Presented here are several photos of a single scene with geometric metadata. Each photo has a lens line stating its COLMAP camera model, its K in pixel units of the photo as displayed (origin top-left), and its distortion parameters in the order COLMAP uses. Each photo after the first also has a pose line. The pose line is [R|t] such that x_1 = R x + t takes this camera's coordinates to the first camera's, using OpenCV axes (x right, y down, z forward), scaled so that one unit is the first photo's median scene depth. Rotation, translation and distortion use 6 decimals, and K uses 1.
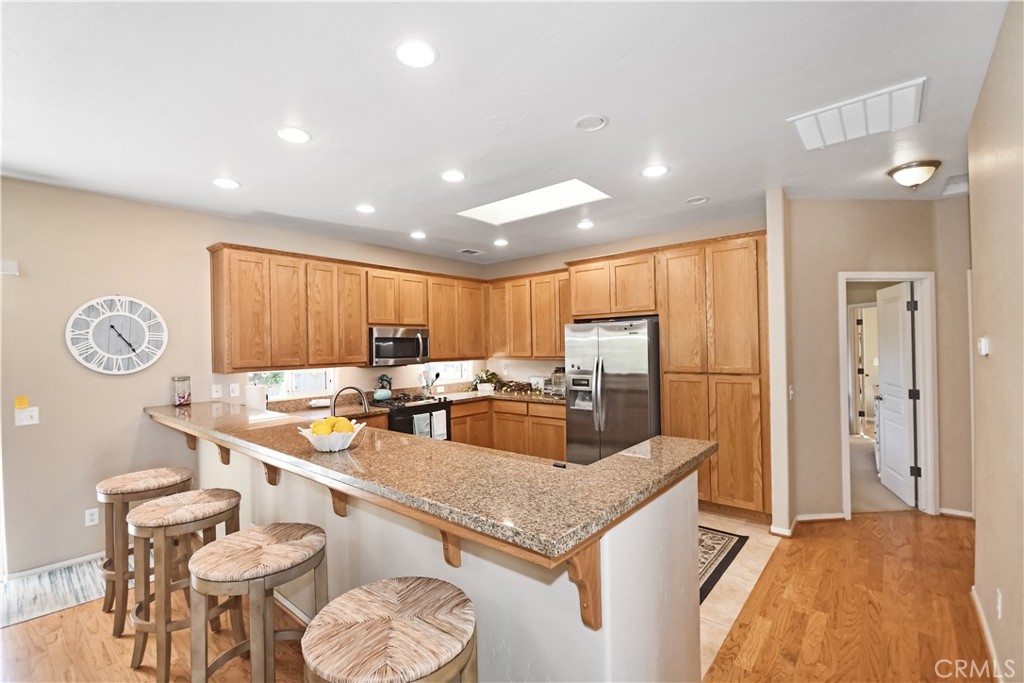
lens RADIAL K [[441.1, 0, 502.1], [0, 441.1, 342.9], [0, 0, 1]] dist [0.000186, -0.006639]
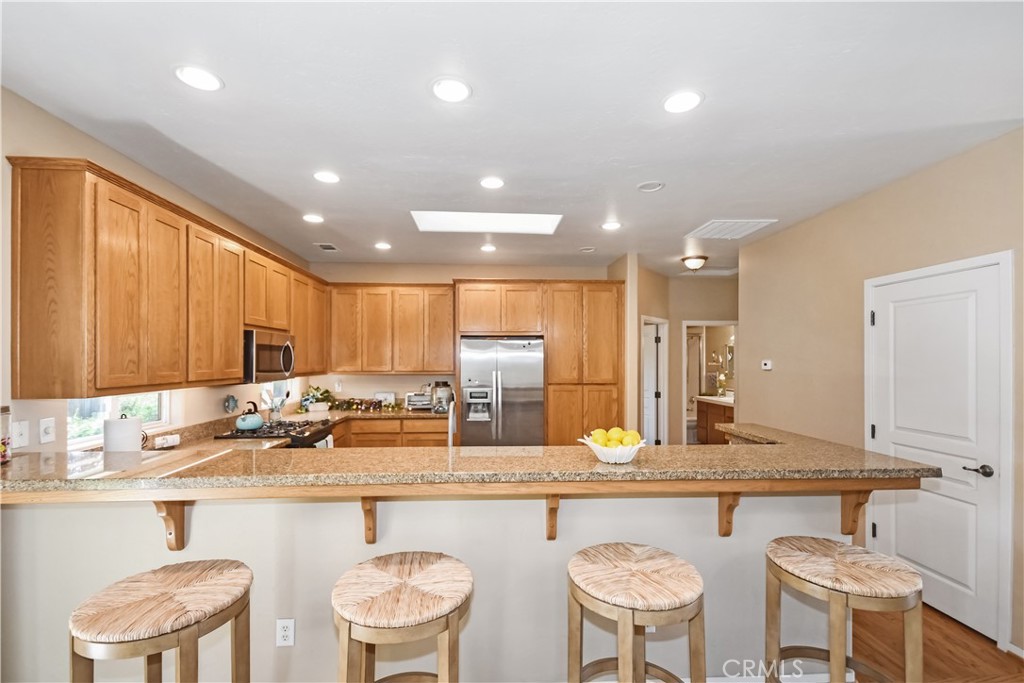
lens RADIAL K [[443.7, 0, 499.0], [0, 443.7, 358.8], [0, 0, 1]] dist [0.012961, -0.000059]
pose [[0.725363, 0.022111, 0.688011, -0.540429], [-0.020546, 0.999734, -0.010468, 0.012434], [-0.688060, -0.006543, 0.725625, 0.199461]]
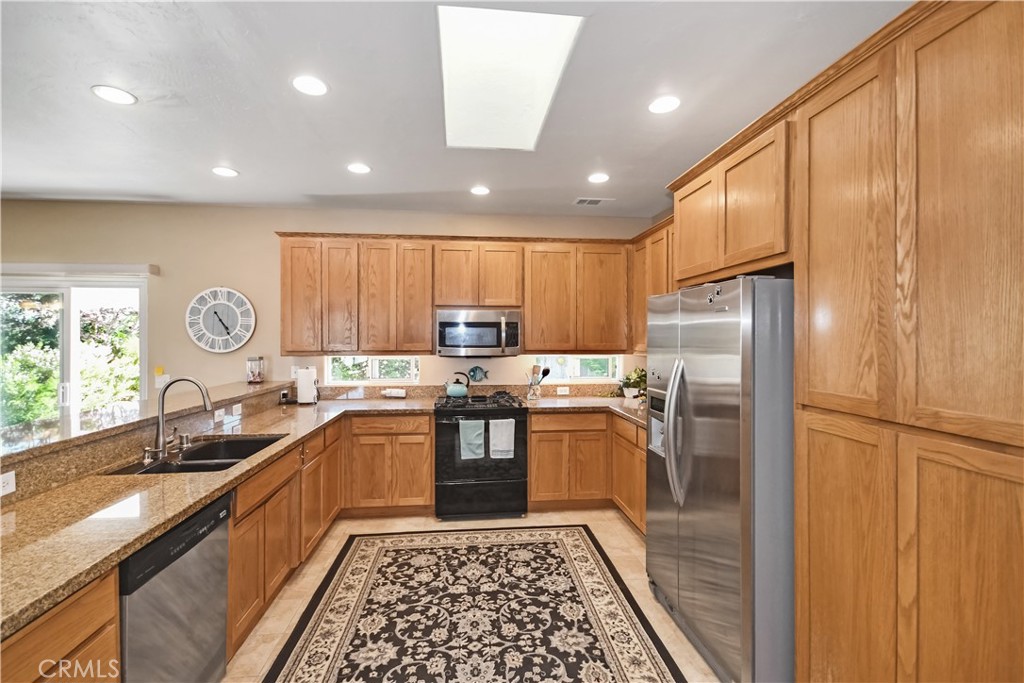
lens RADIAL K [[448.5, 0, 512.0], [0, 448.5, 337.2], [0, 0, 1]] dist [-0.001012, -0.000164]
pose [[0.738140, 0.018859, -0.674384, 0.425631], [-0.009328, 0.999799, 0.017750, 0.000023], [0.674584, -0.006812, 0.738167, 0.494238]]
